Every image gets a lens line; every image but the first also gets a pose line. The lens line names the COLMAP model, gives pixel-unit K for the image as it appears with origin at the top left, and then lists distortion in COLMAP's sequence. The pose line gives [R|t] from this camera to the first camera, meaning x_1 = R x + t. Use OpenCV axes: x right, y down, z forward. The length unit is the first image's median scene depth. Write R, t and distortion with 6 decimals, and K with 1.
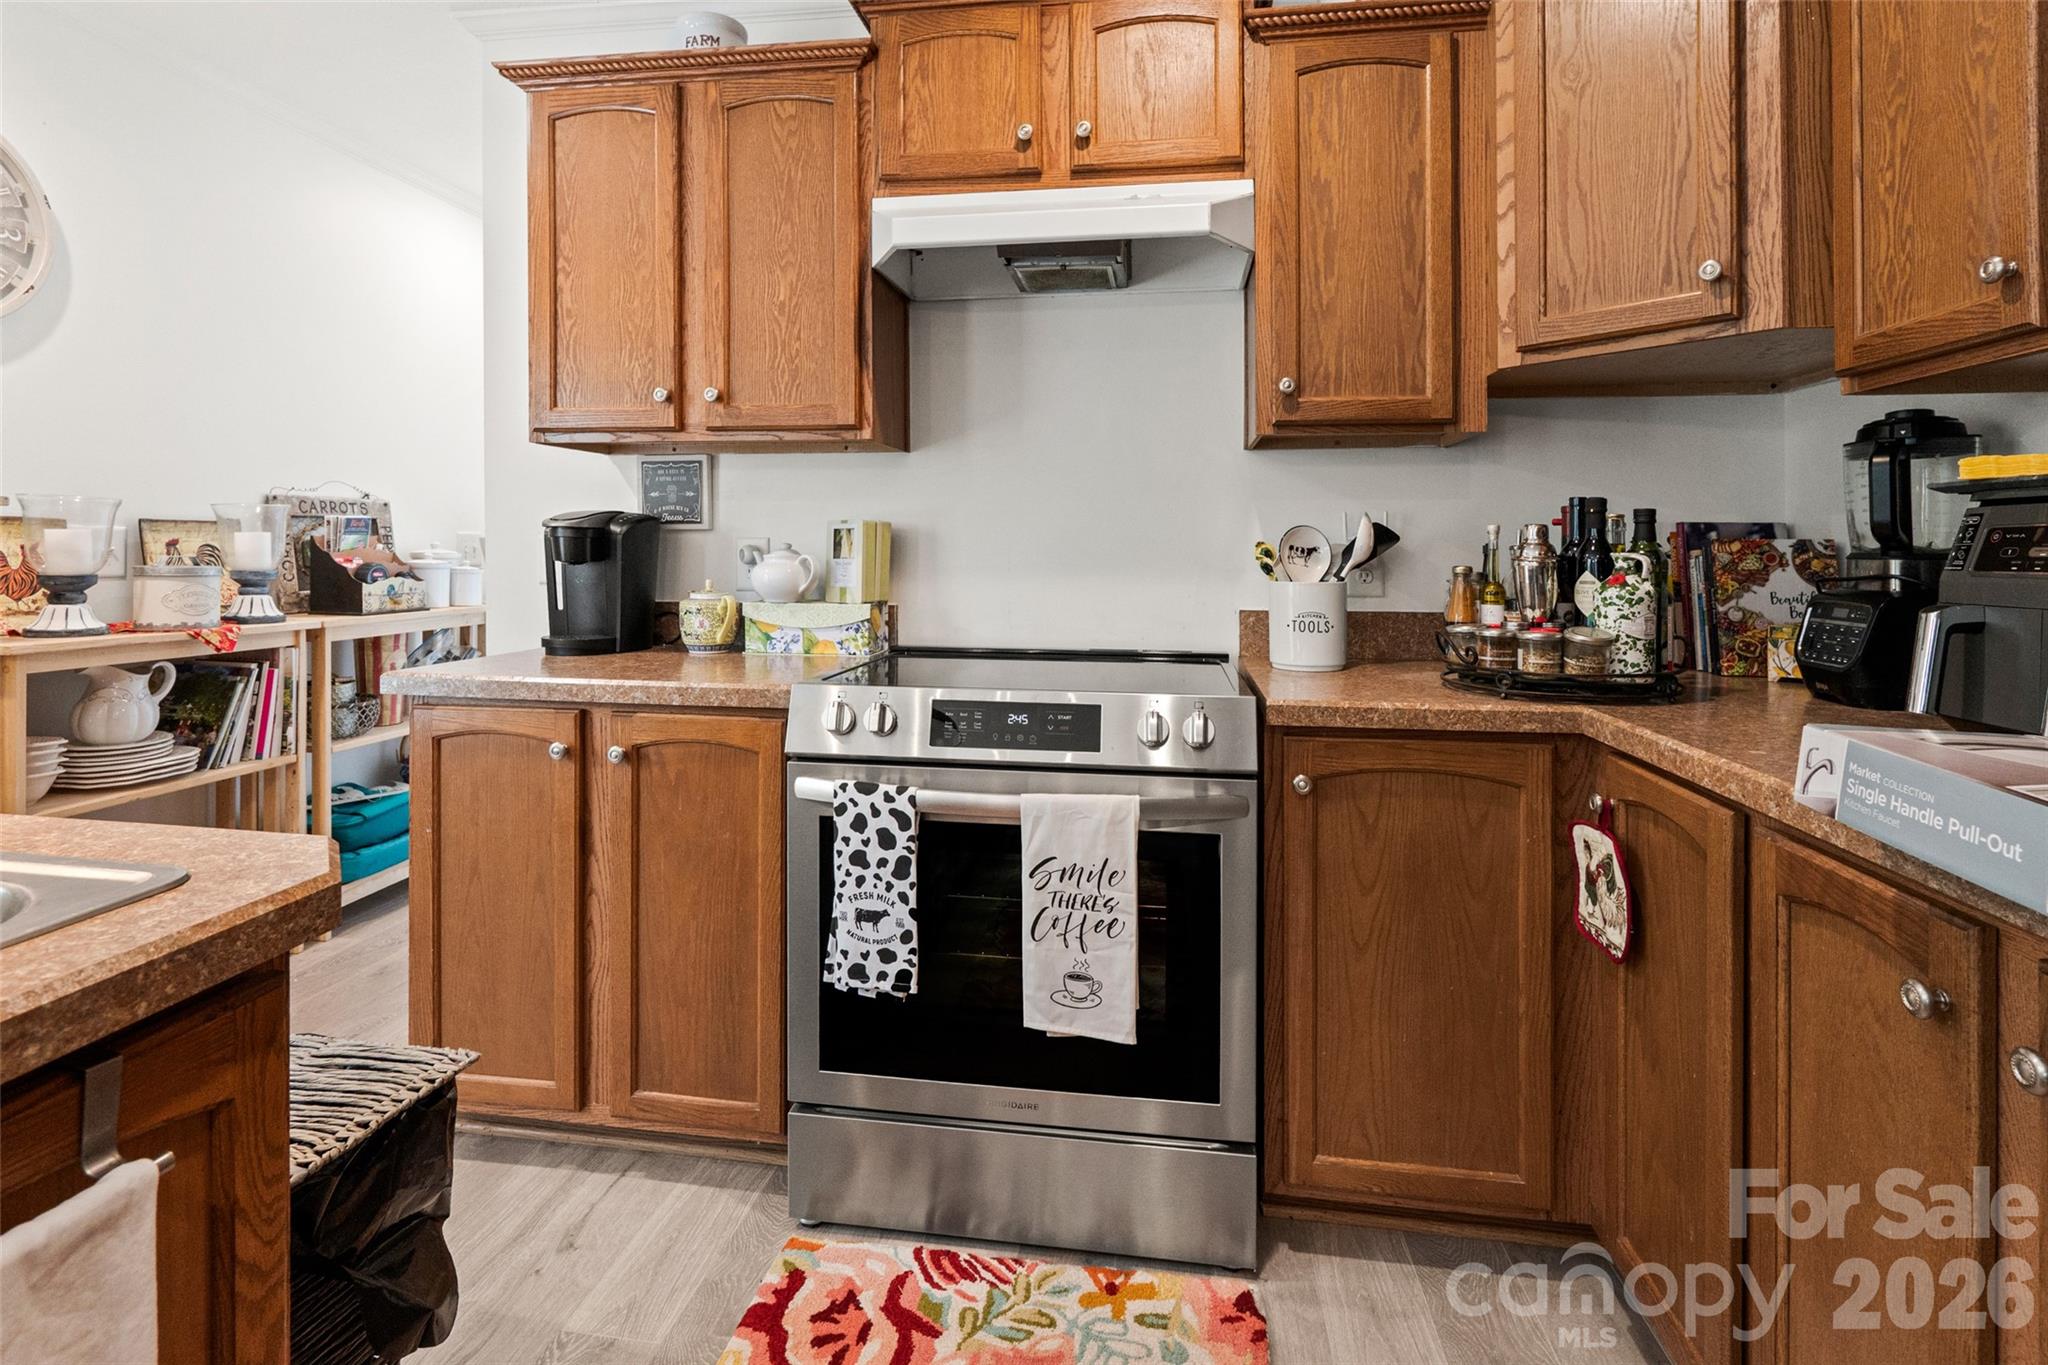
lens RADIAL K [[967.0, 0, 999.2], [0, 967.0, 546.9], [0, 0, 1]] dist [-0.010678, 0.002476]
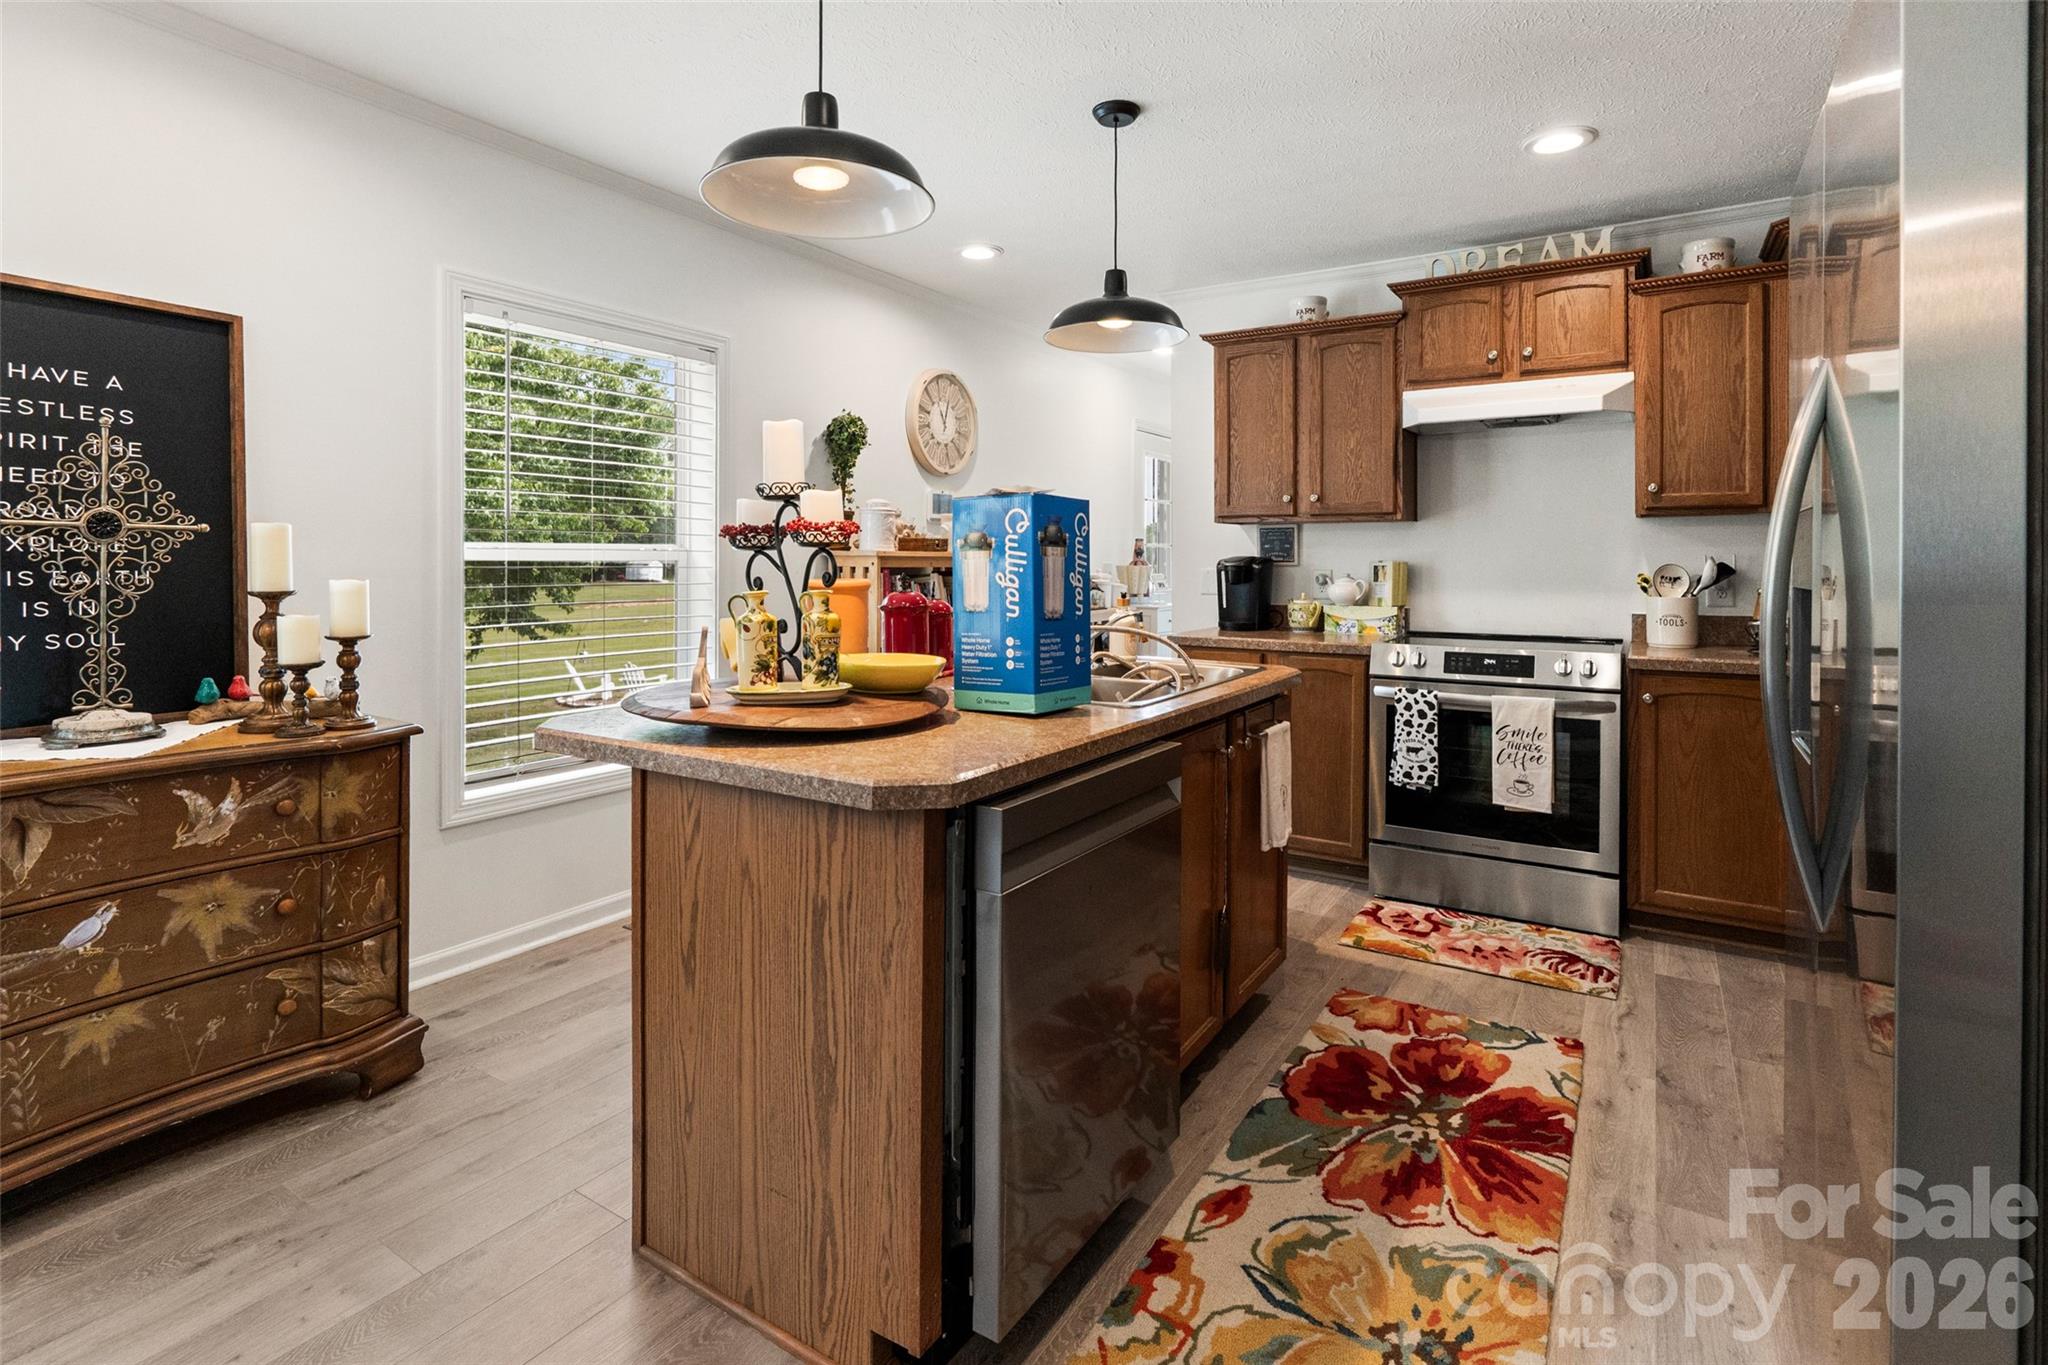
lens RADIAL K [[967.0, 0, 1025.5], [0, 967.0, 579.3], [0, 0, 1]] dist [-0.010678, 0.002476]
pose [[0.918977, 0.002806, -0.394302, -0.069179], [0.005196, 0.999802, 0.019226, -0.036809], [0.394278, -0.019717, 0.918780, -1.107352]]
